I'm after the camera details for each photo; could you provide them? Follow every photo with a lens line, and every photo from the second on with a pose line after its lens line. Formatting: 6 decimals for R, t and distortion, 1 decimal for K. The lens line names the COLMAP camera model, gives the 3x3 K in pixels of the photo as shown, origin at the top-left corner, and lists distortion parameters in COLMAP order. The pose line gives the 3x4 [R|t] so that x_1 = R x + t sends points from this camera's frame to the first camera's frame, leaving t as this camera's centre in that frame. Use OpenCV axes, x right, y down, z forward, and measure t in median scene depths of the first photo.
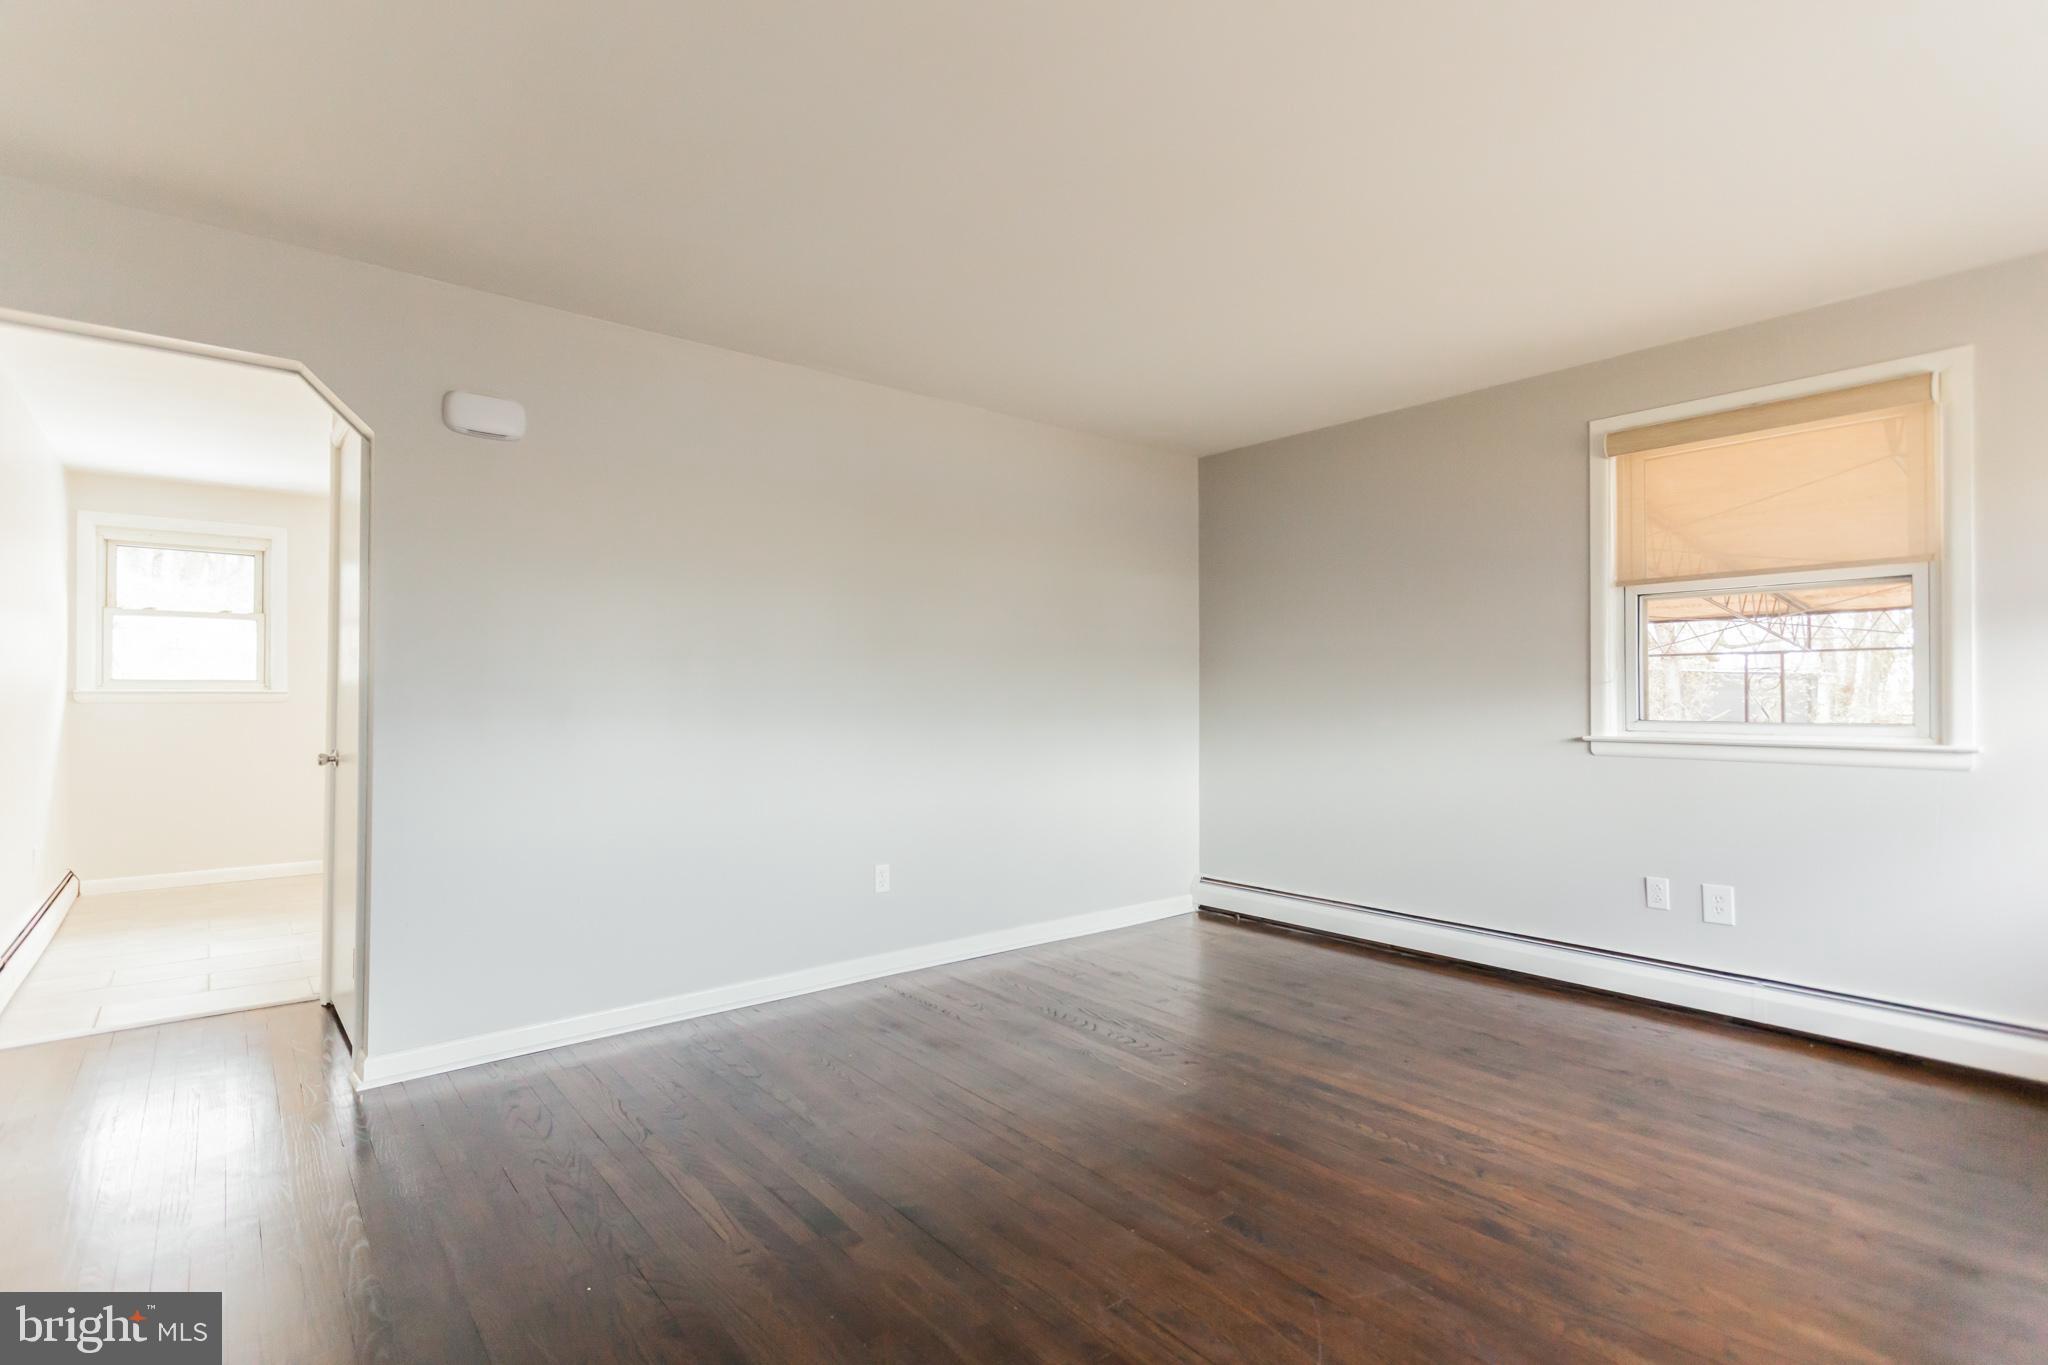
lens RADIAL K [[977.9, 0, 1015.2], [0, 977.9, 680.1], [0, 0, 1]] dist [0.005481, 0.000857]
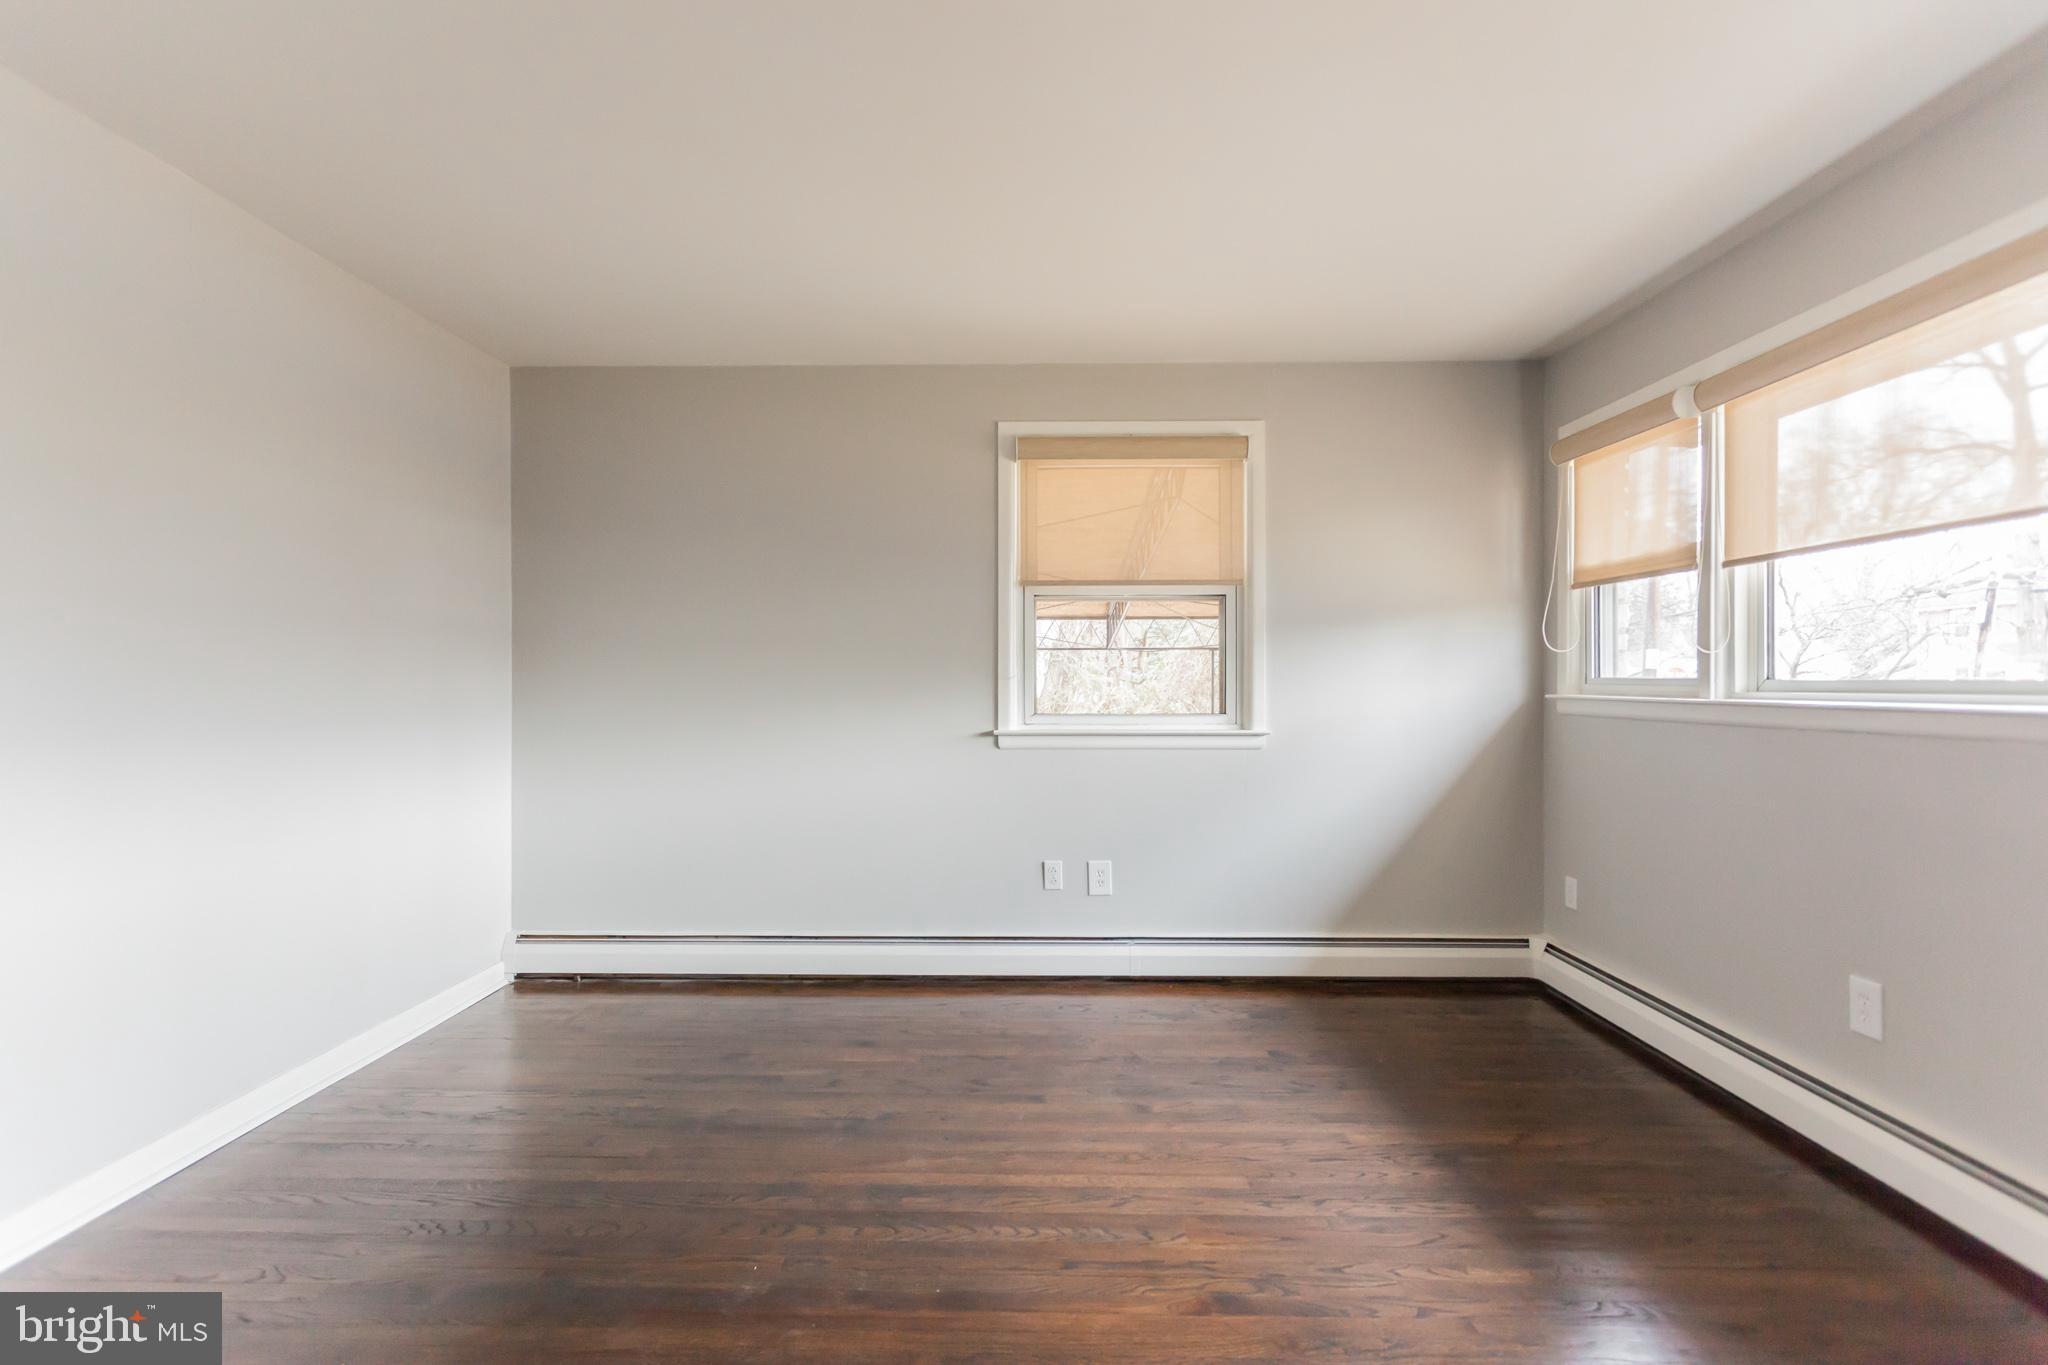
lens RADIAL K [[977.9, 0, 1015.2], [0, 977.9, 680.1], [0, 0, 1]] dist [0.005481, 0.000857]
pose [[0.648486, 0.000517, 0.761227, -0.201514], [-0.013973, 0.999839, 0.011225, -0.007892], [-0.761099, -0.017916, 0.648389, 0.369483]]
